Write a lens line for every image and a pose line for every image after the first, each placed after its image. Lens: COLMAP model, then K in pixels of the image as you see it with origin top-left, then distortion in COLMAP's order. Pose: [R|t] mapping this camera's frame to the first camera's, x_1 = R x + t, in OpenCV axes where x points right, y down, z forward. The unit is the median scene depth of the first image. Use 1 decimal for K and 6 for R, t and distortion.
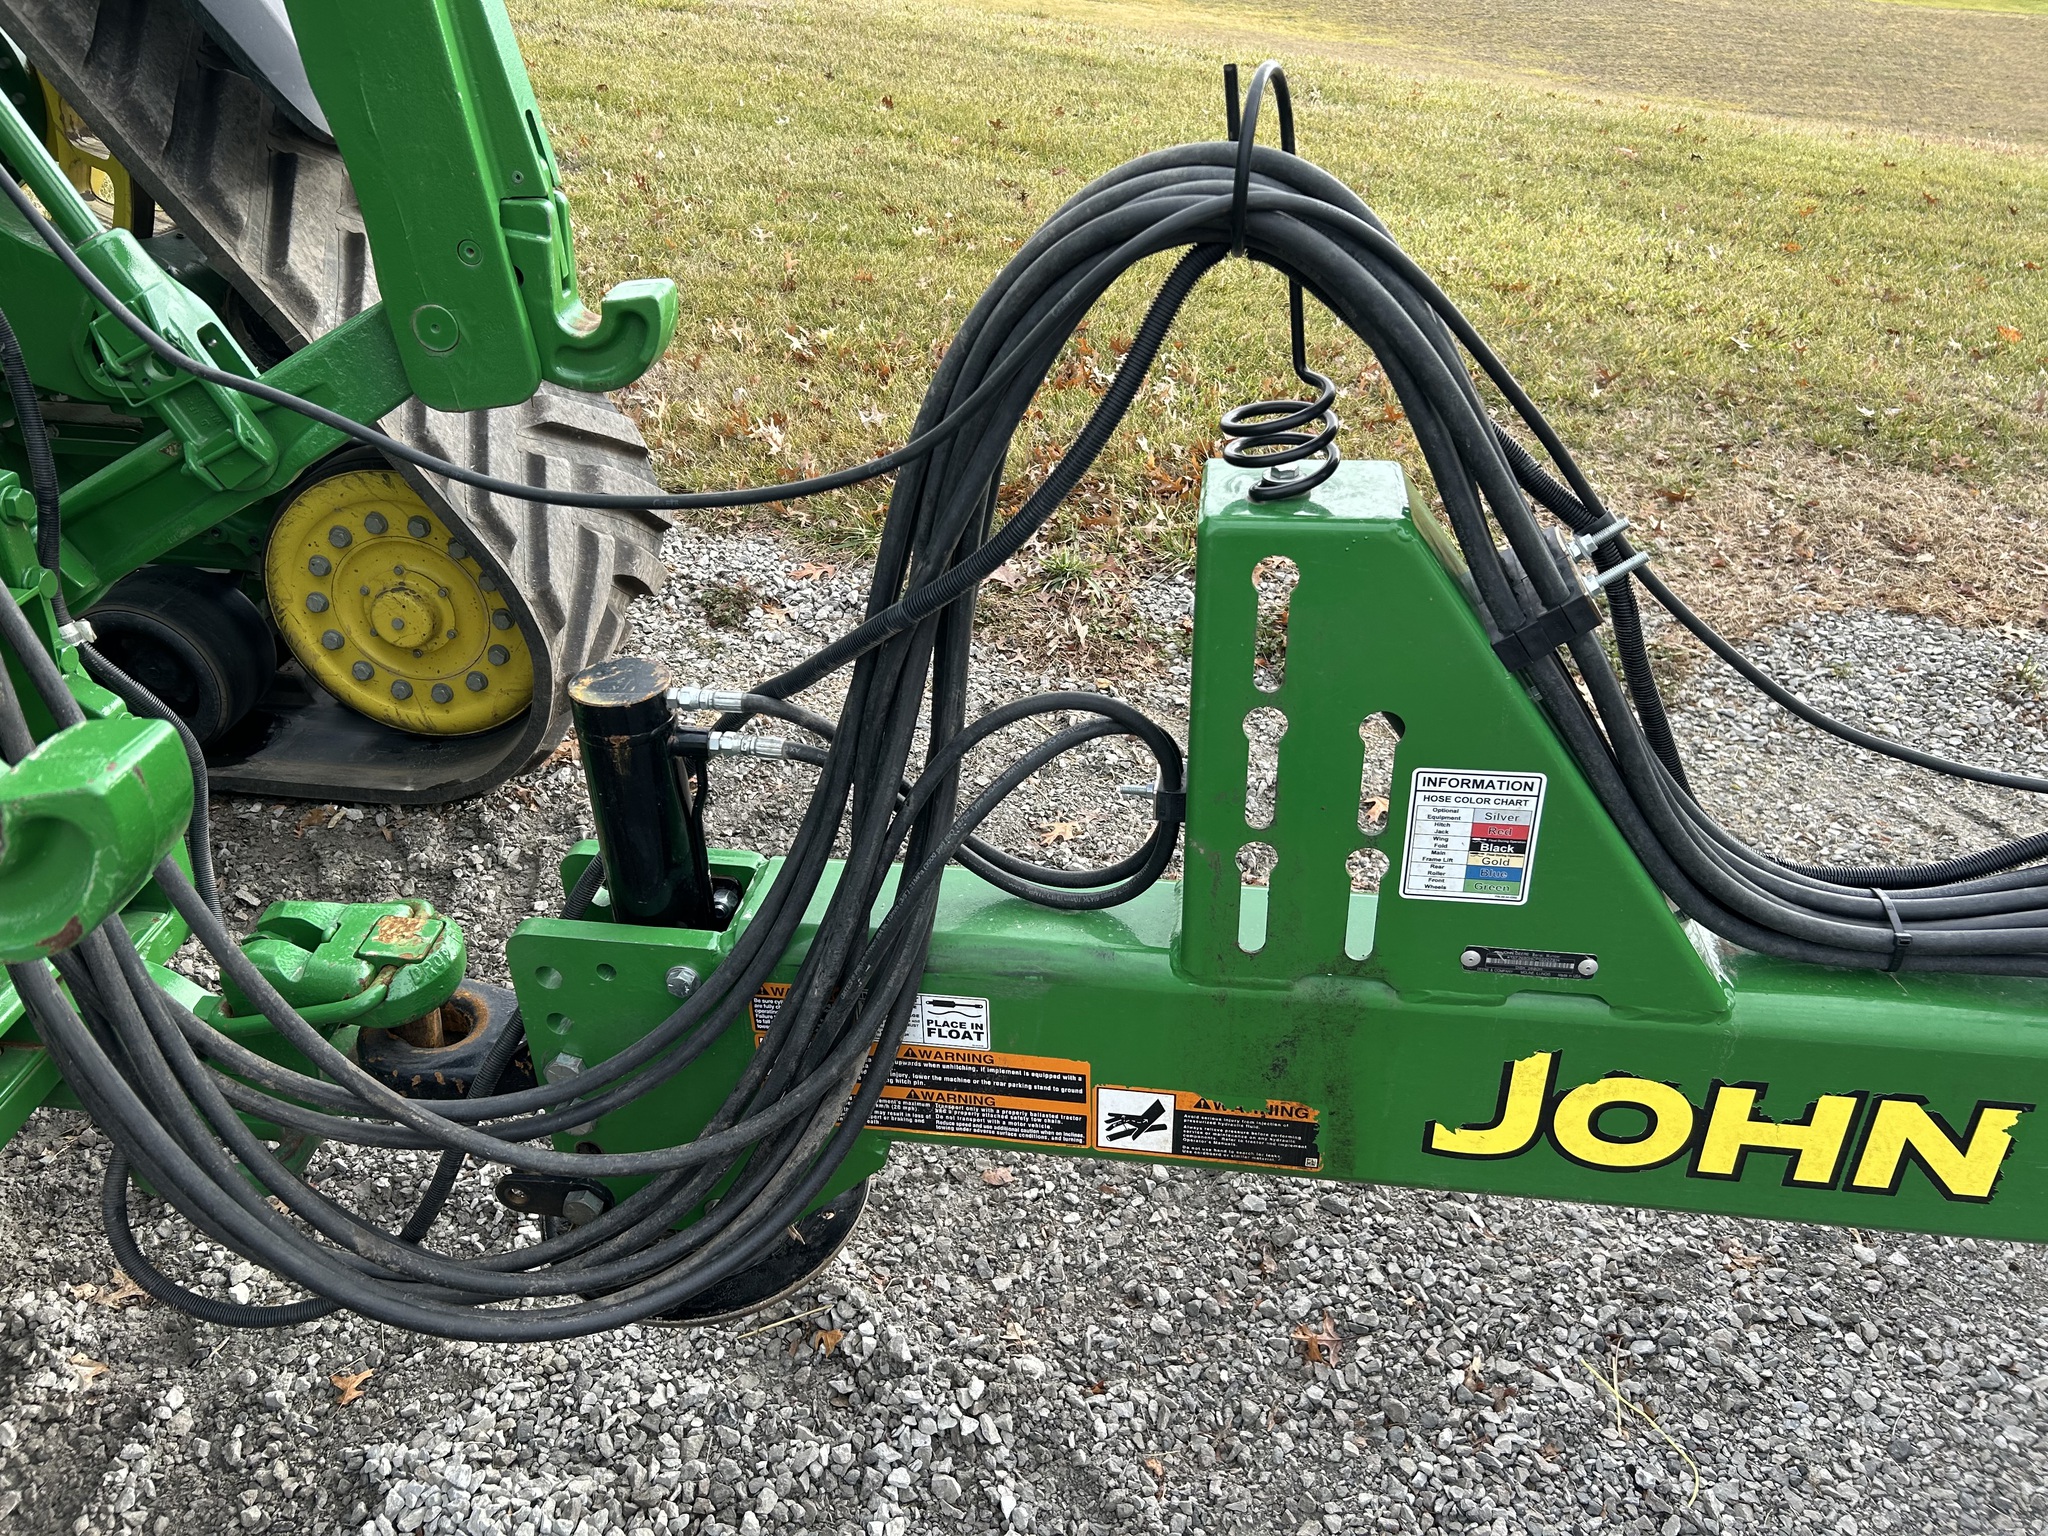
lens RADIAL K [[1549.9, 0, 1009.4], [0, 1549.9, 762.4], [0, 0, 1]] dist [0.045423, -0.042244]
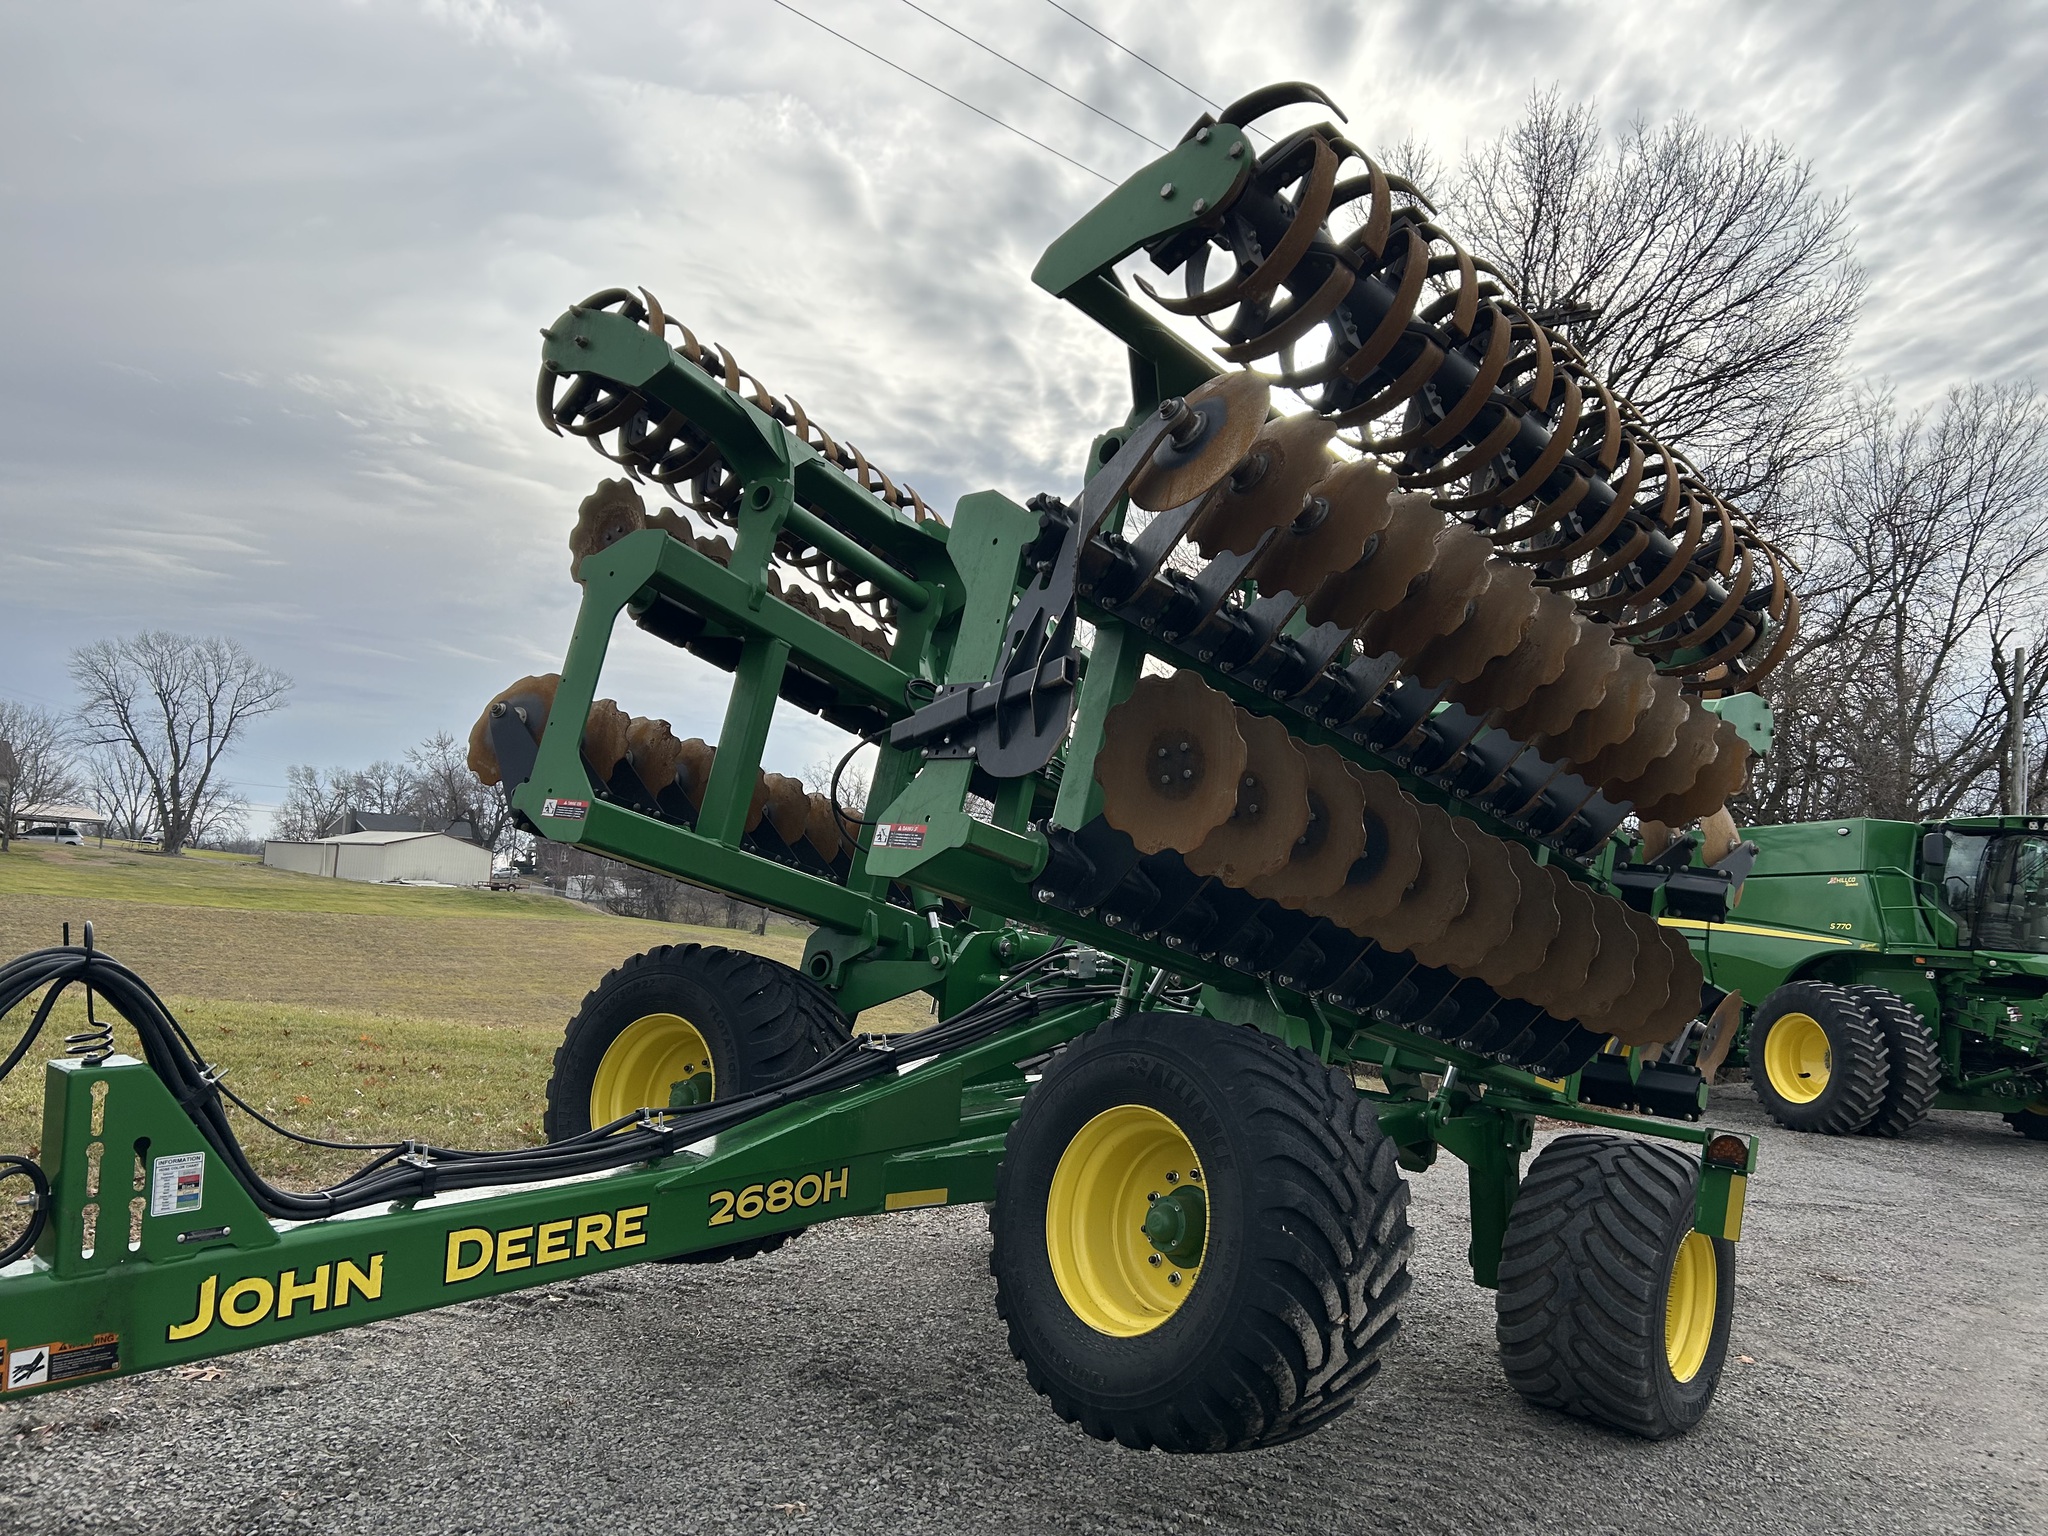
lens RADIAL K [[1549.9, 0, 1017.2], [0, 1549.9, 766.6], [0, 0, 1]] dist [0.045423, -0.042244]
pose [[0.551156, 0.074927, 0.831031, -1.129776], [0.361162, 0.876407, -0.318548, 0.749741], [-0.752190, 0.475706, 0.455976, -1.560789]]
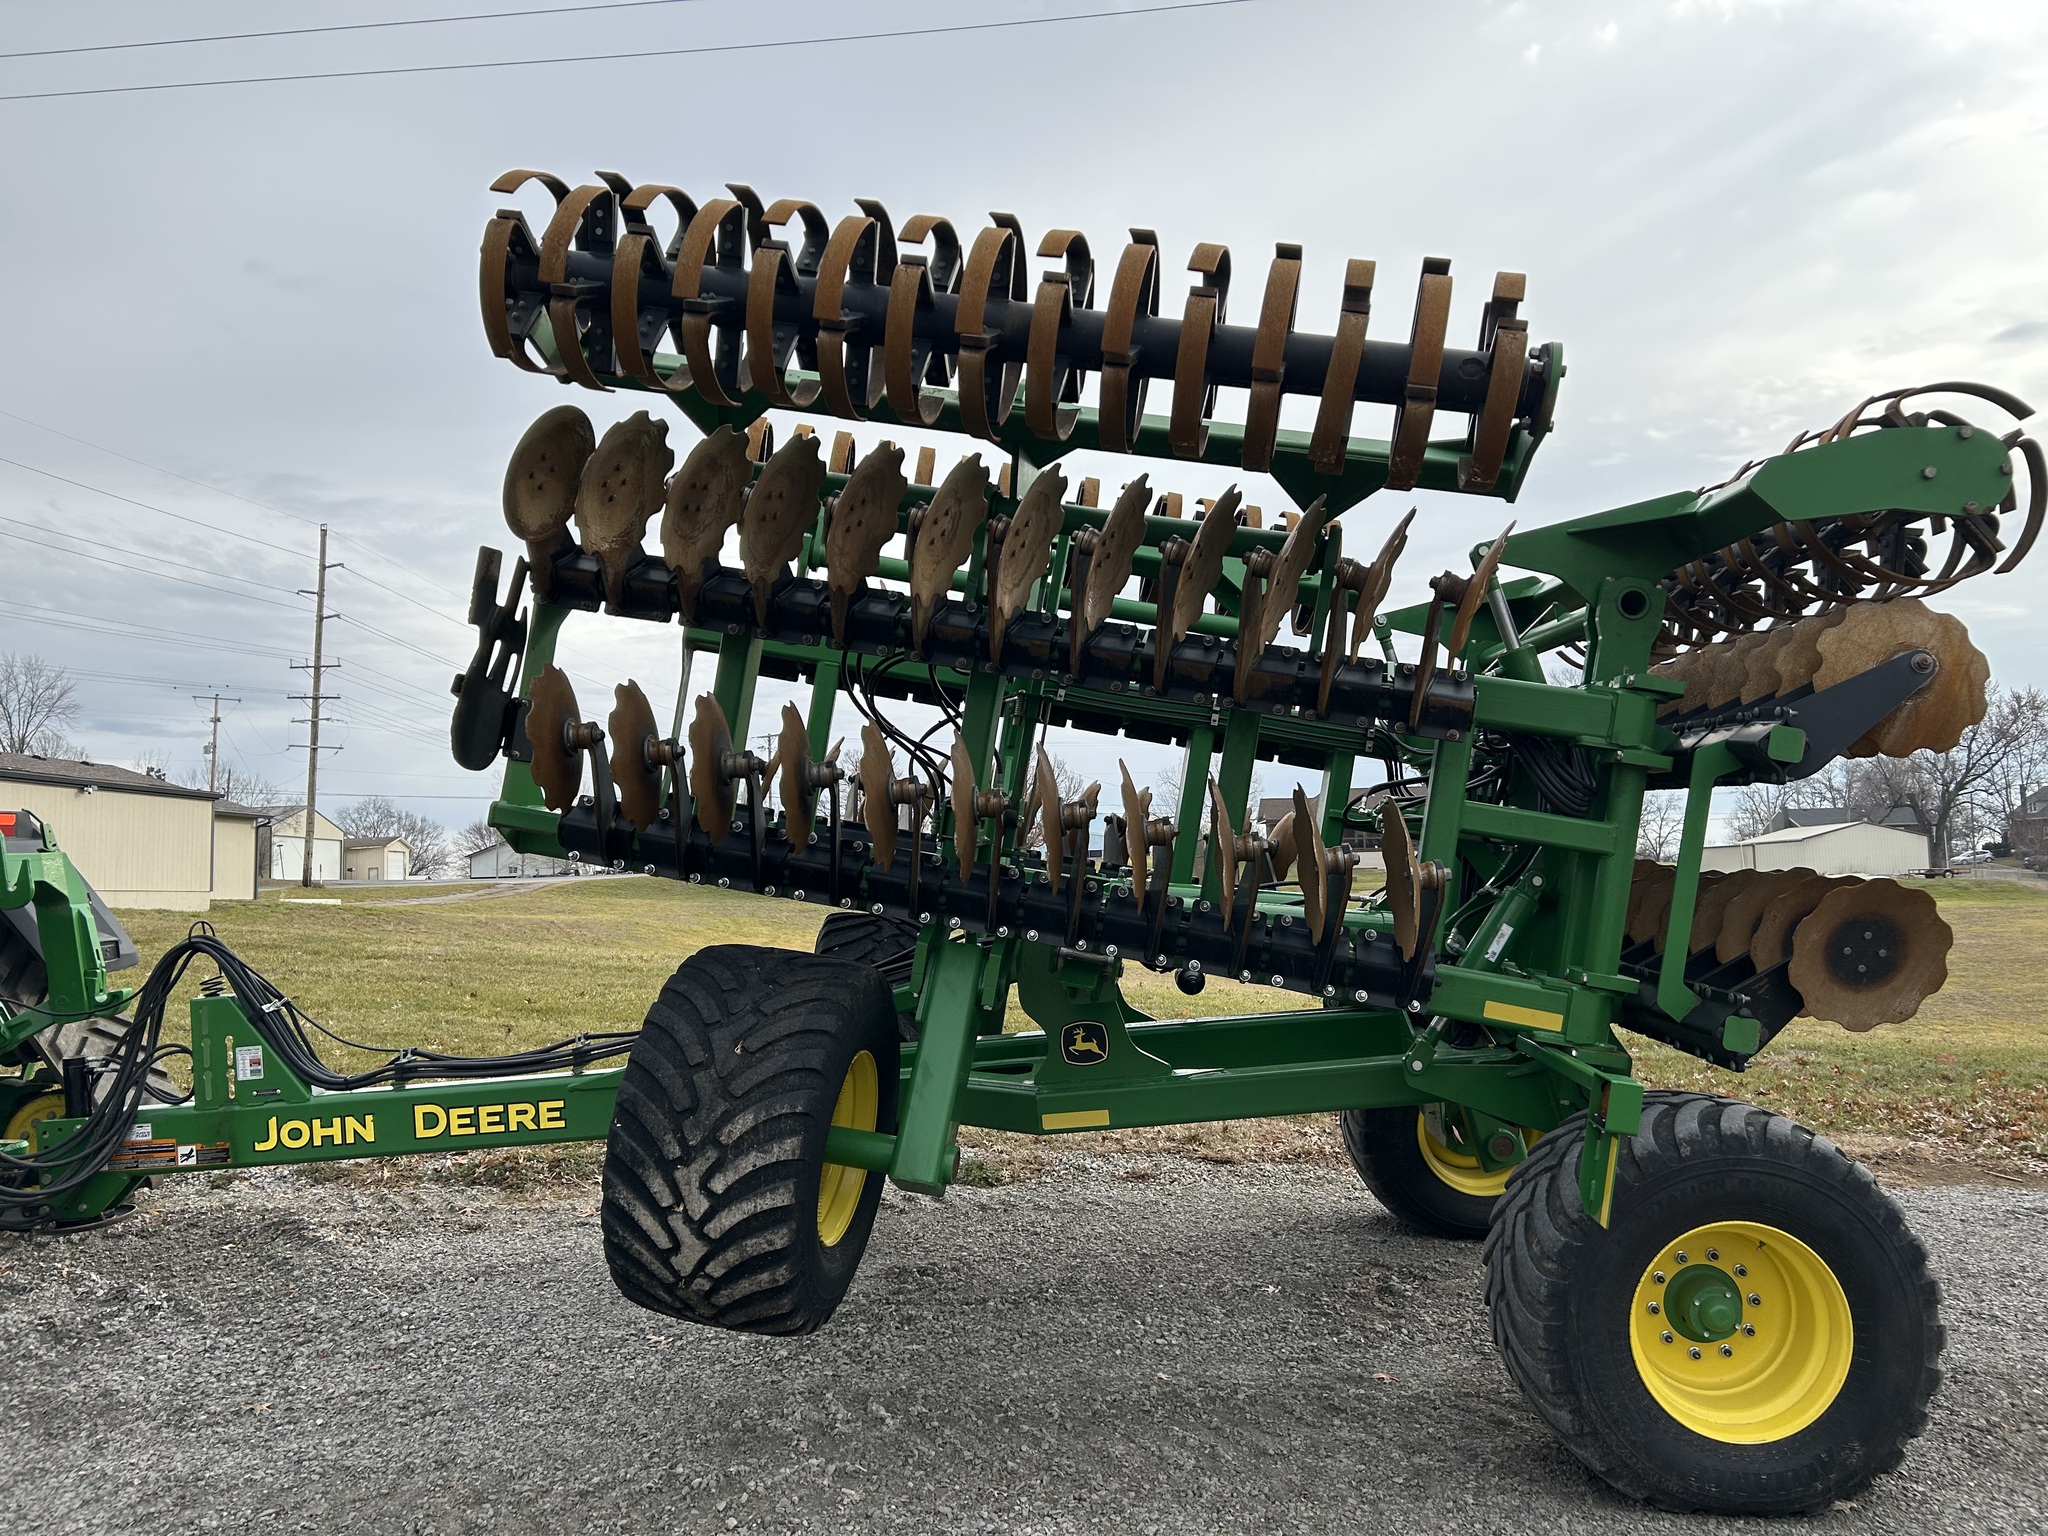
lens RADIAL K [[1549.9, 0, 1021.0], [0, 1549.9, 765.0], [0, 0, 1]] dist [0.045423, -0.042244]
pose [[0.994197, -0.053893, 0.093099, 2.109042], [0.095962, 0.835420, -0.541169, 1.976191], [-0.048611, 0.546963, 0.835744, -3.401543]]
